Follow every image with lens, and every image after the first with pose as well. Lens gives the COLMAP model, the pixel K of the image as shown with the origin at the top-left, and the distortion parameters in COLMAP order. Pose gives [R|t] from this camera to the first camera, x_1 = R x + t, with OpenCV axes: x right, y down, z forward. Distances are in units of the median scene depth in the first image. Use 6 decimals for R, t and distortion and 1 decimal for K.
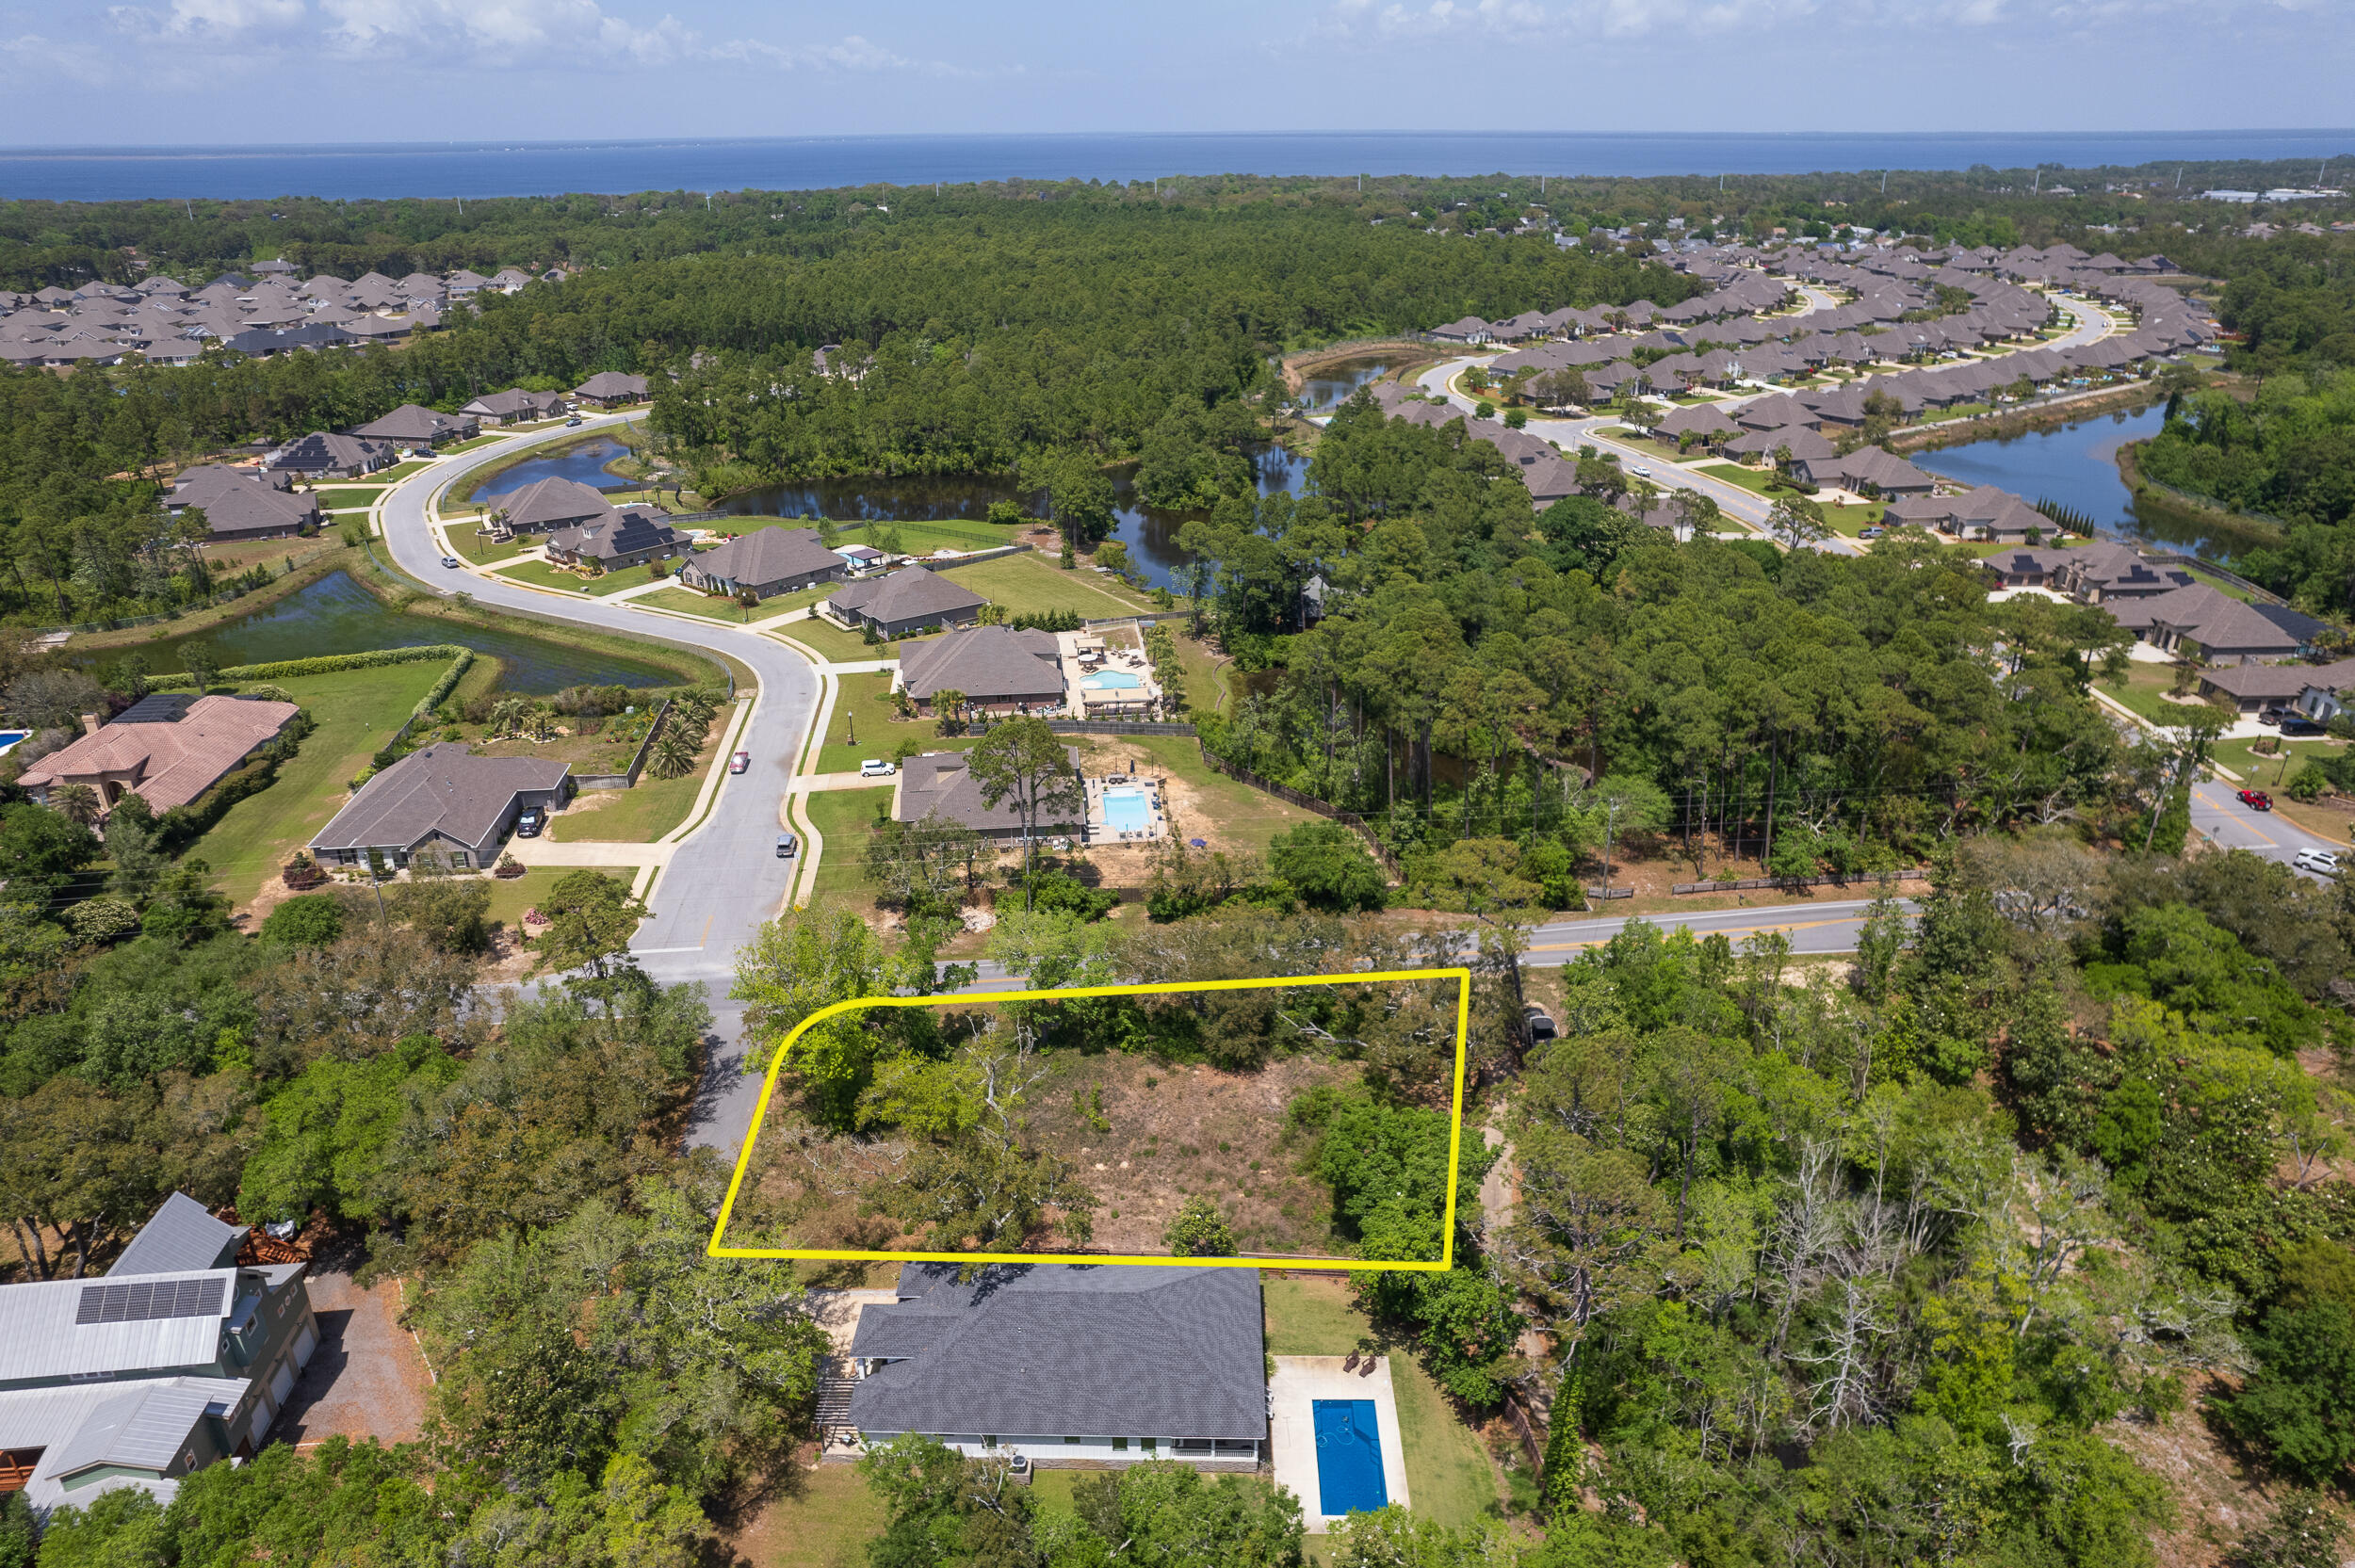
lens RADIAL K [[1519.7, 0, 1173.3], [0, 1519.7, 771.1], [0, 0, 1]] dist [-0.062566, 0.046786]
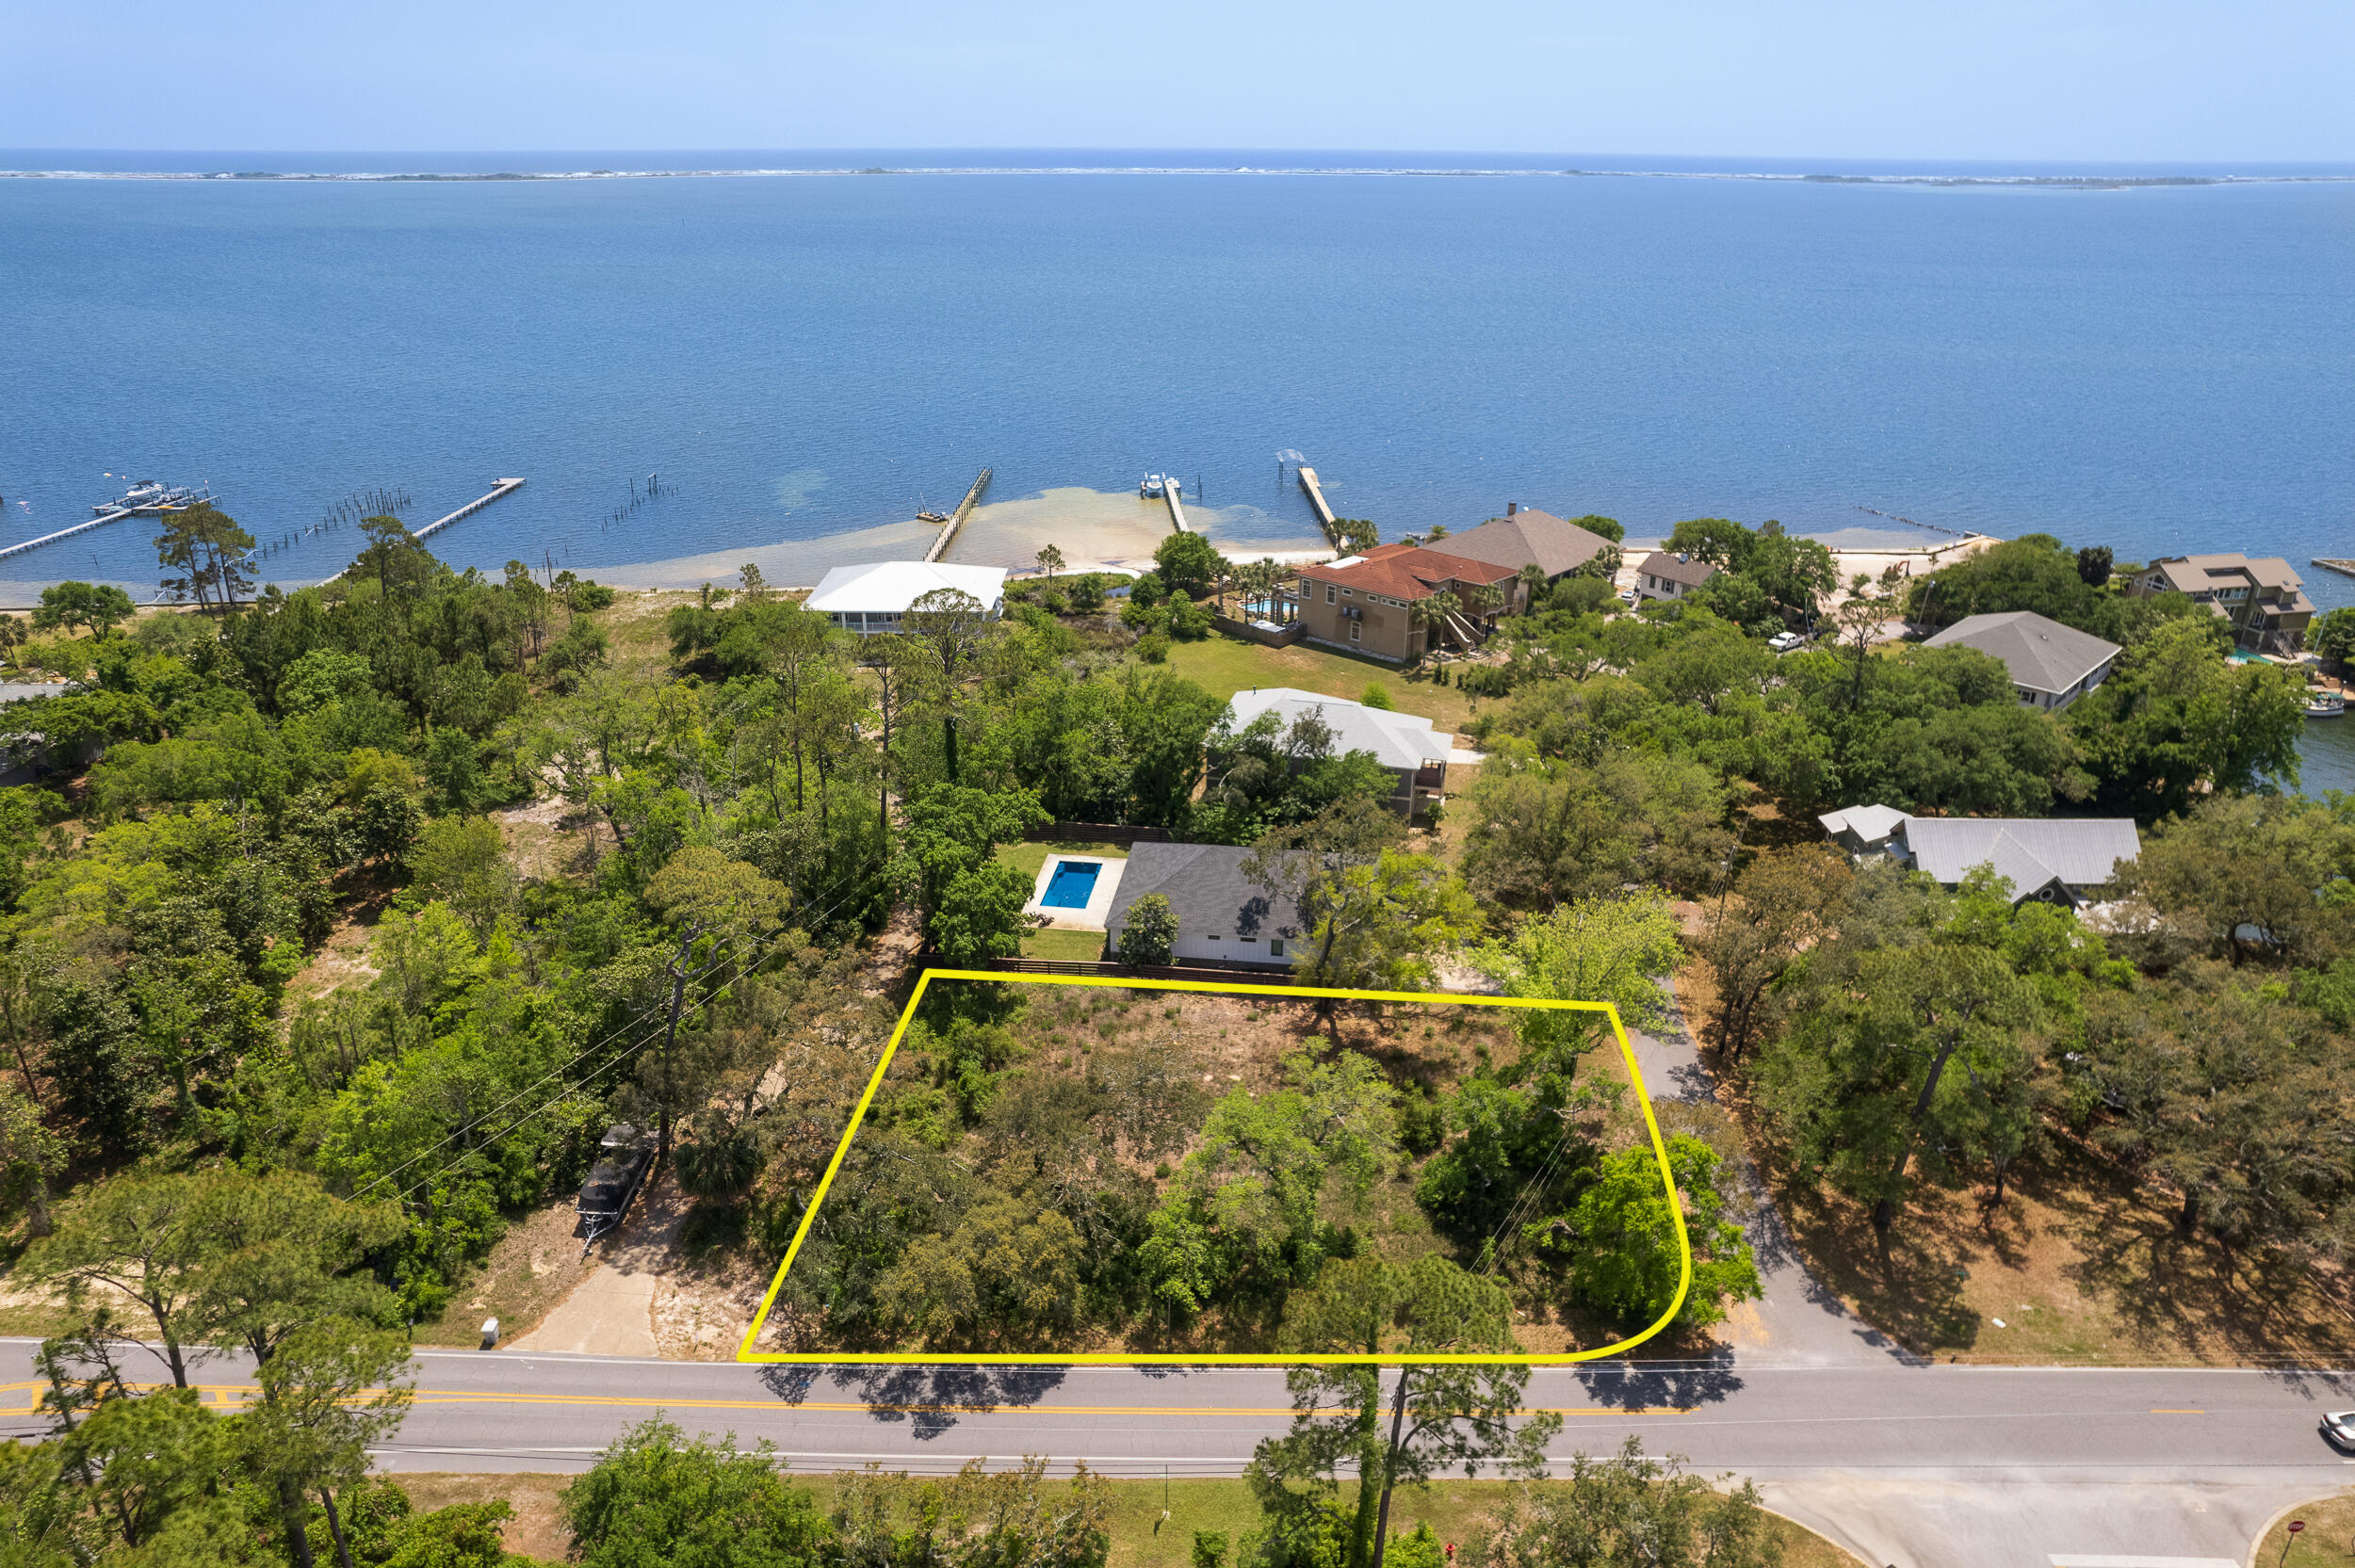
lens RADIAL K [[1519.7, 0, 1169.6], [0, 1519.7, 788.4], [0, 0, 1]] dist [-0.062566, 0.046786]
pose [[-0.994163, -0.038355, 0.100840, -0.063307], [0.047015, 0.687238, 0.724909, -0.348515], [-0.097105, 0.725419, -0.681423, 1.012447]]
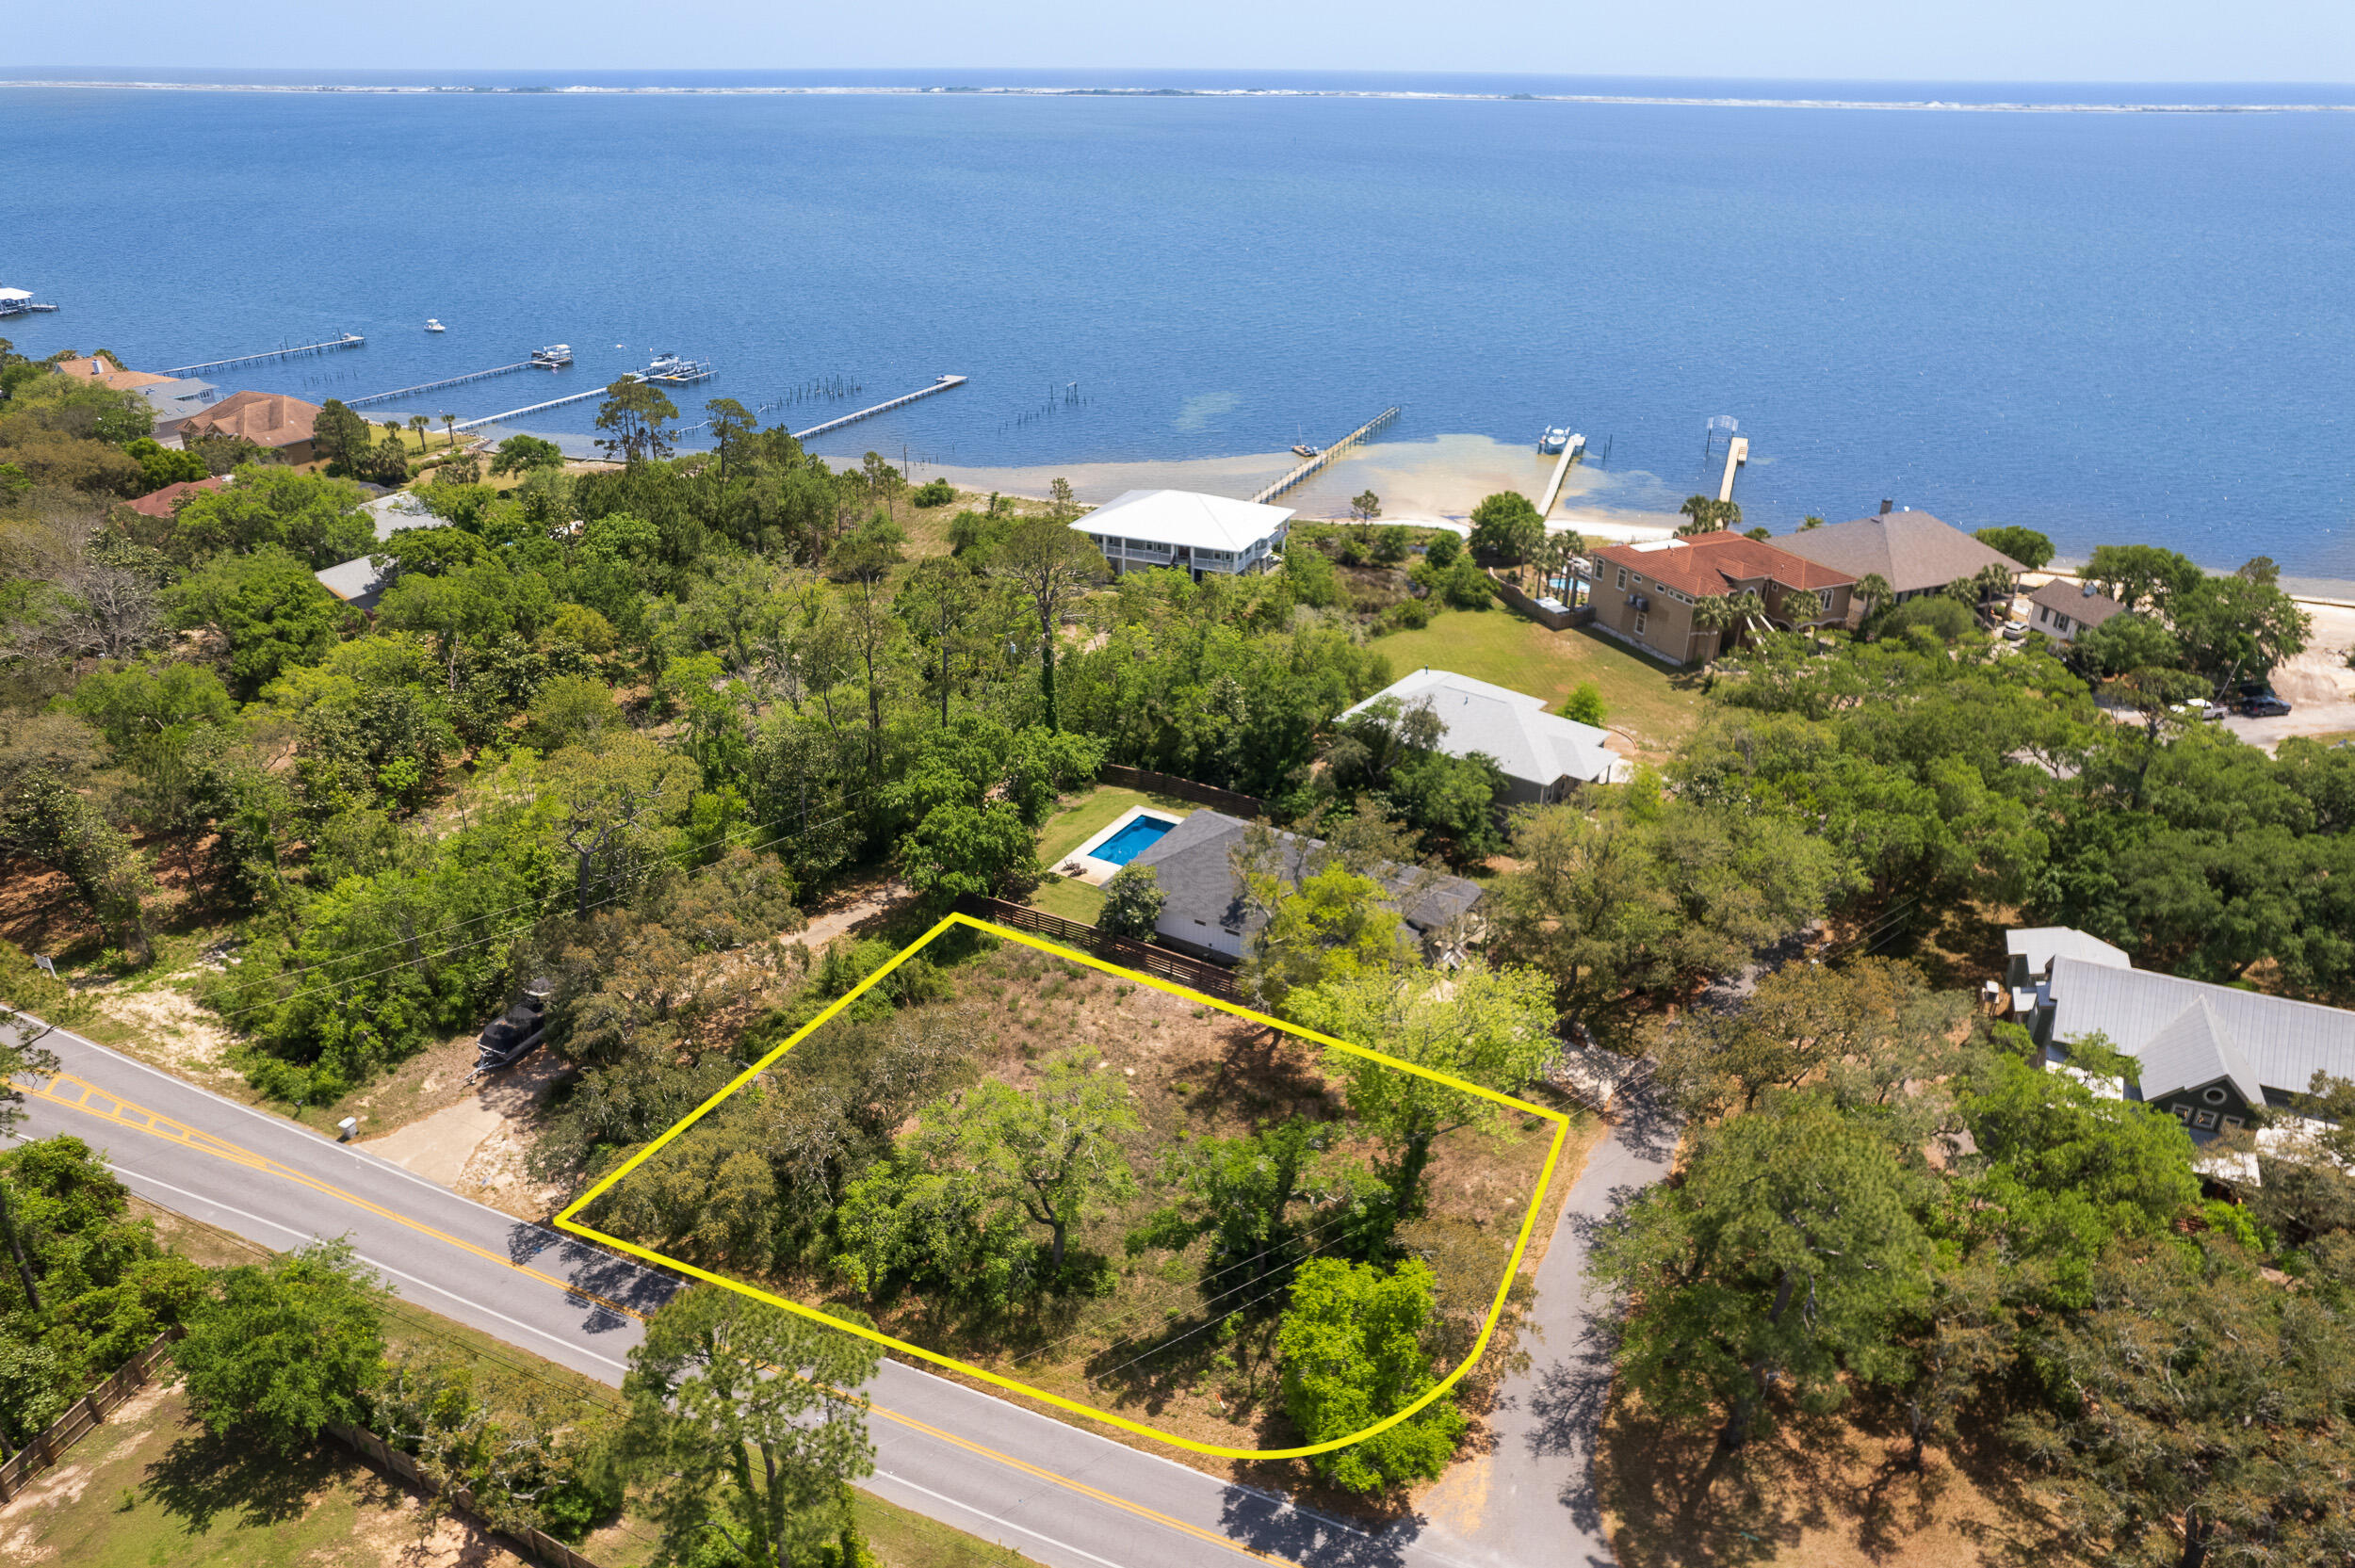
lens RADIAL K [[1519.7, 0, 1168.9], [0, 1519.7, 777.6], [0, 0, 1]] dist [-0.062566, 0.046786]
pose [[-0.871602, -0.207877, 0.443956, -0.276979], [0.196215, 0.681986, 0.704553, -0.301089], [-0.449232, 0.701201, -0.553632, 0.910768]]
